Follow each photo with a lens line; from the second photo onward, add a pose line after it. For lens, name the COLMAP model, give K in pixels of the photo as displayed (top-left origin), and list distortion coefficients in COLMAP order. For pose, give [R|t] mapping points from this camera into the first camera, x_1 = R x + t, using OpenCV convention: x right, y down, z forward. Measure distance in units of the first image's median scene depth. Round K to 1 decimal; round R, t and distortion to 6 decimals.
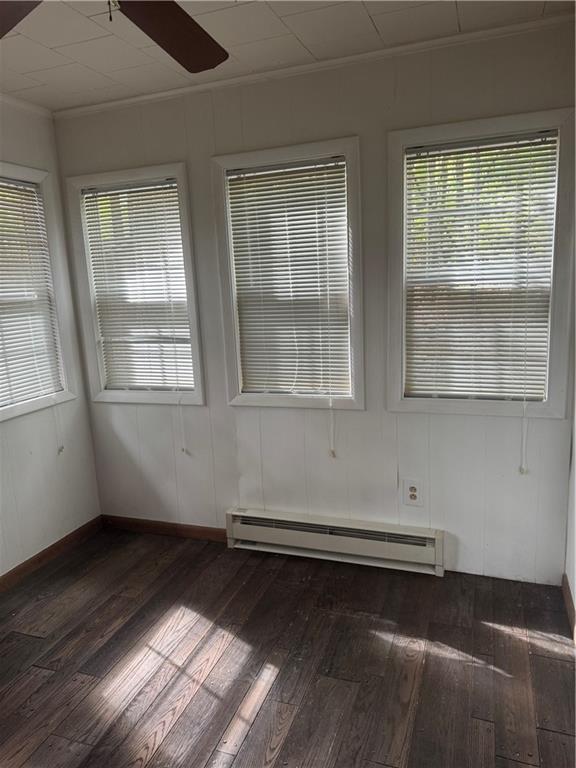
lens RADIAL K [[546.6, 0, 282.5], [0, 546.6, 384.8], [0, 0, 1]] dist [0.087046, -0.078838]
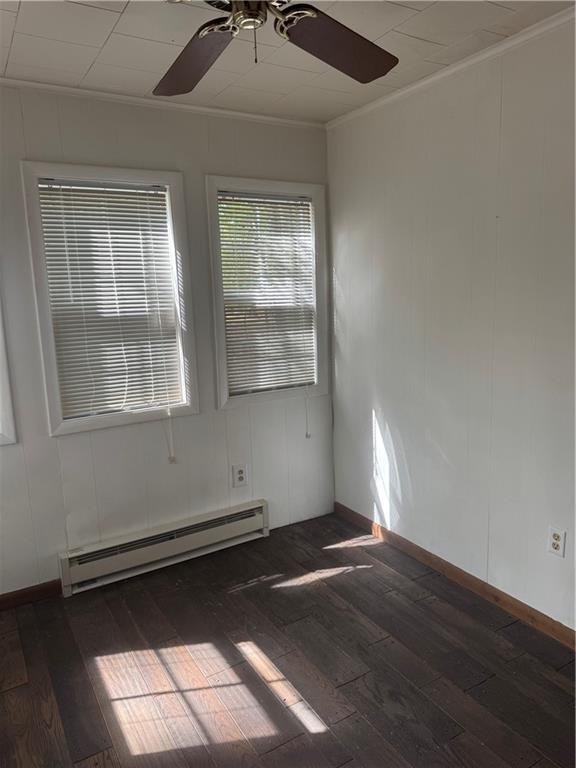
lens RADIAL K [[546.6, 0, 283.6], [0, 546.6, 380.3], [0, 0, 1]] dist [0.087046, -0.078838]
pose [[0.637197, -0.100676, 0.764097, -0.590656], [0.150358, 0.988620, 0.004872, 0.000344], [-0.755892, 0.111784, 0.645082, 0.139424]]
